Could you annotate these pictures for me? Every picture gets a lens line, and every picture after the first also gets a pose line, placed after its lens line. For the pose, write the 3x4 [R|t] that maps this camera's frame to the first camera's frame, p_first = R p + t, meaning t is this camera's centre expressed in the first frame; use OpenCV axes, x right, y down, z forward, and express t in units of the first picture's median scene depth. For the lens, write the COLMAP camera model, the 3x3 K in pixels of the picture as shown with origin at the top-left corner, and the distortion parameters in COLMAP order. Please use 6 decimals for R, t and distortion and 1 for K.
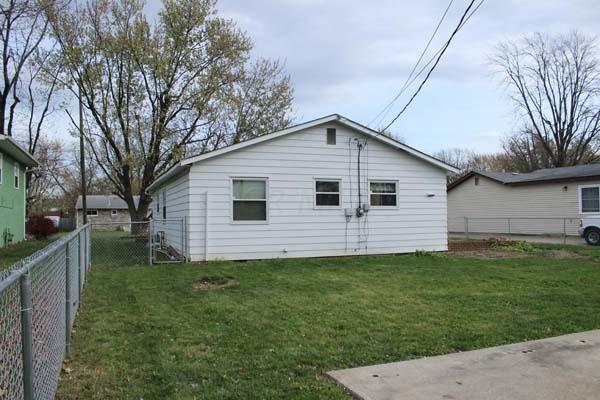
lens RADIAL K [[497.7, 0, 300.1], [0, 497.7, 207.0], [0, 0, 1]] dist [-0.109872, 0.015557]
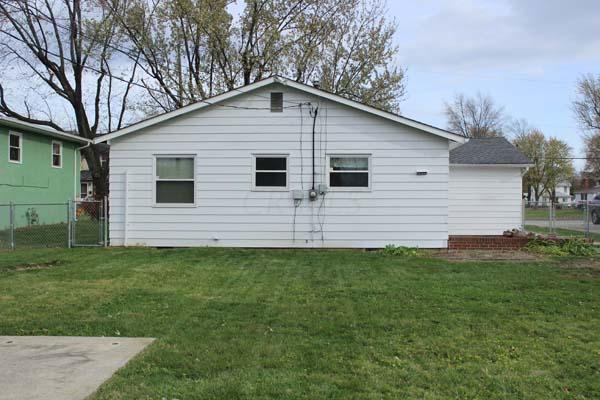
lens RADIAL K [[632.5, 0, 300.0], [0, 632.5, 200.0], [0, 0, 1]] dist [-0.057669, -0.017217]
pose [[0.912672, 0.011591, -0.408528, 0.526271], [-0.002858, 0.999754, 0.021983, -0.003506], [0.408682, -0.018895, 0.912481, 0.057385]]
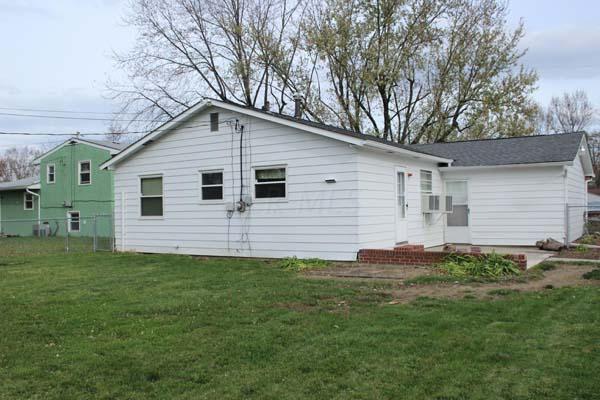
lens RADIAL K [[524.5, 0, 300.0], [0, 524.5, 200.0], [0, 0, 1]] dist [-0.010627, -0.003249]
pose [[0.581712, -0.016977, -0.813218, 0.916616], [0.030150, 0.999545, 0.000701, 0.002080], [0.812836, -0.024927, 0.581959, 0.569769]]
